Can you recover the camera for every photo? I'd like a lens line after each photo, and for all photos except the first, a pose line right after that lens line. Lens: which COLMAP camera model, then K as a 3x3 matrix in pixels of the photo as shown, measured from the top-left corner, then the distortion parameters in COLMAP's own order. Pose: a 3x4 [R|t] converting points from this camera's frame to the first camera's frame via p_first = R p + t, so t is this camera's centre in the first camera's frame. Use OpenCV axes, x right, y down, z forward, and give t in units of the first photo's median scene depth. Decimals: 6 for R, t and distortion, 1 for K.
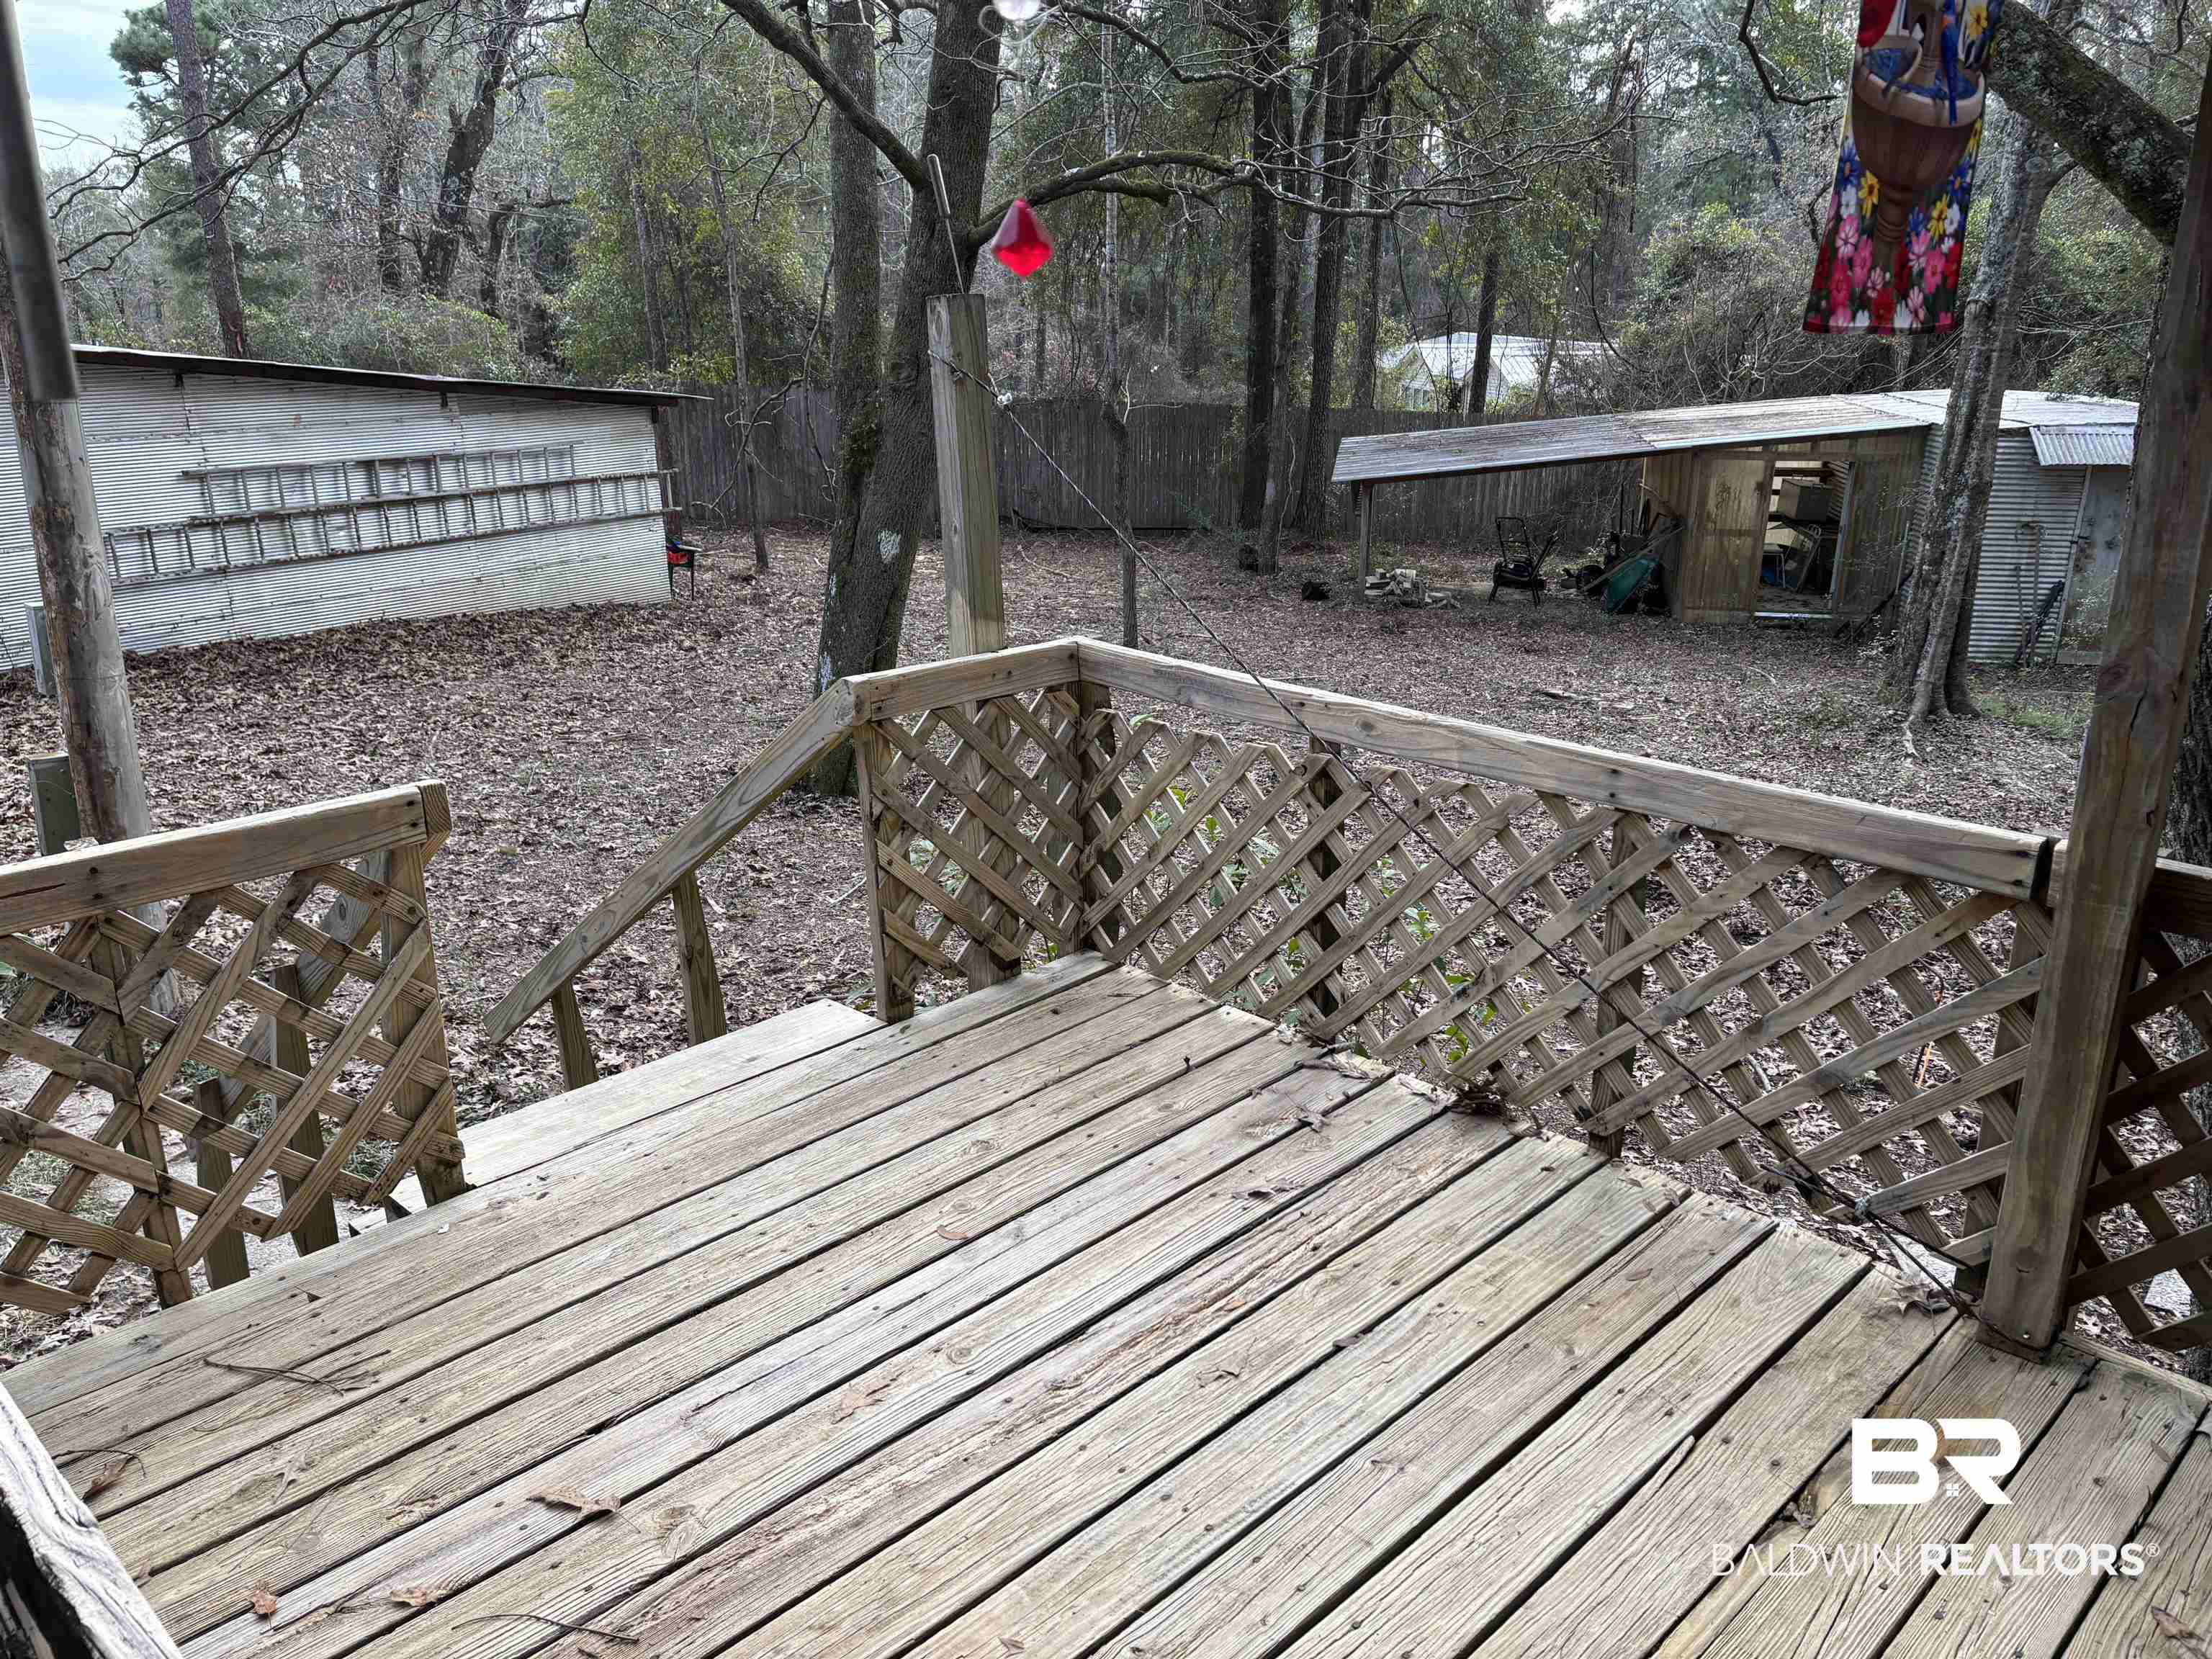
lens RADIAL K [[1664.6, 0, 1106.0], [0, 1664.6, 829.5], [0, 0, 1]] dist [0.061660, -0.054396]
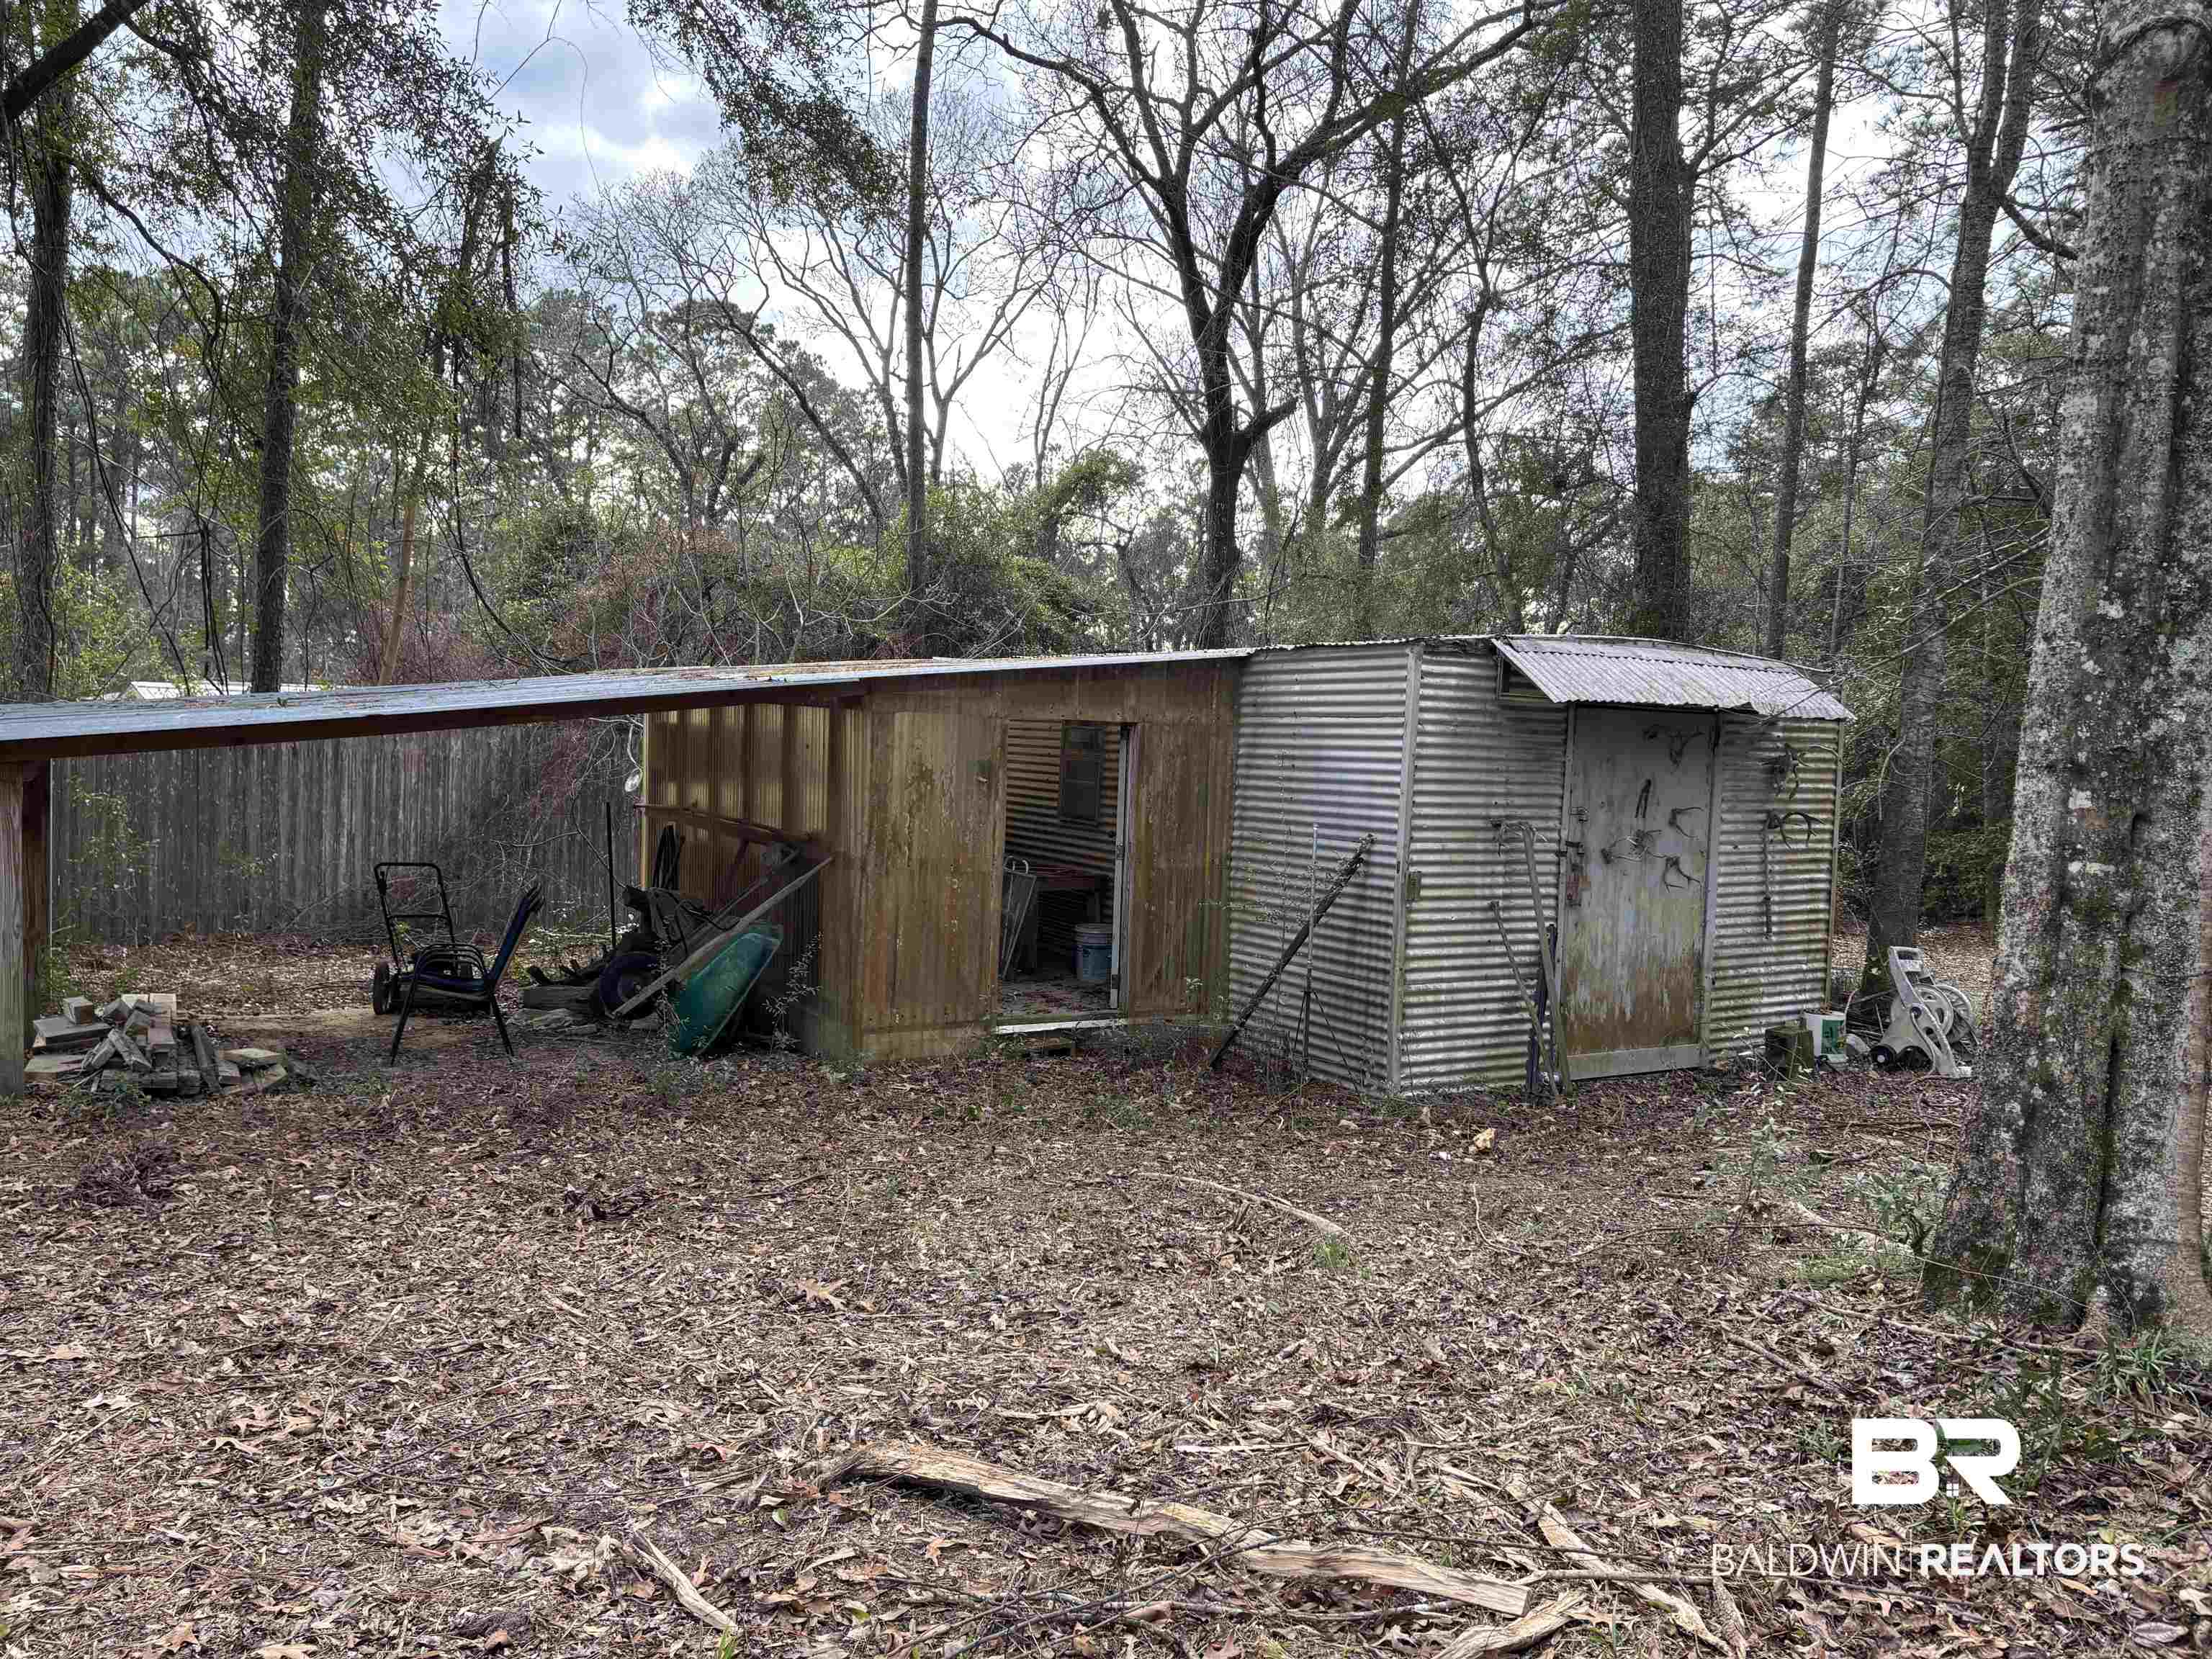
lens RADIAL K [[1657.3, 0, 1101.5], [0, 1657.3, 821.7], [0, 0, 1]] dist [0.057748, -0.057954]
pose [[0.763844, -0.011657, 0.645296, 0.100559], [0.165666, 0.969878, -0.178580, -0.091857], [-0.623777, 0.243311, 0.742767, 0.584548]]
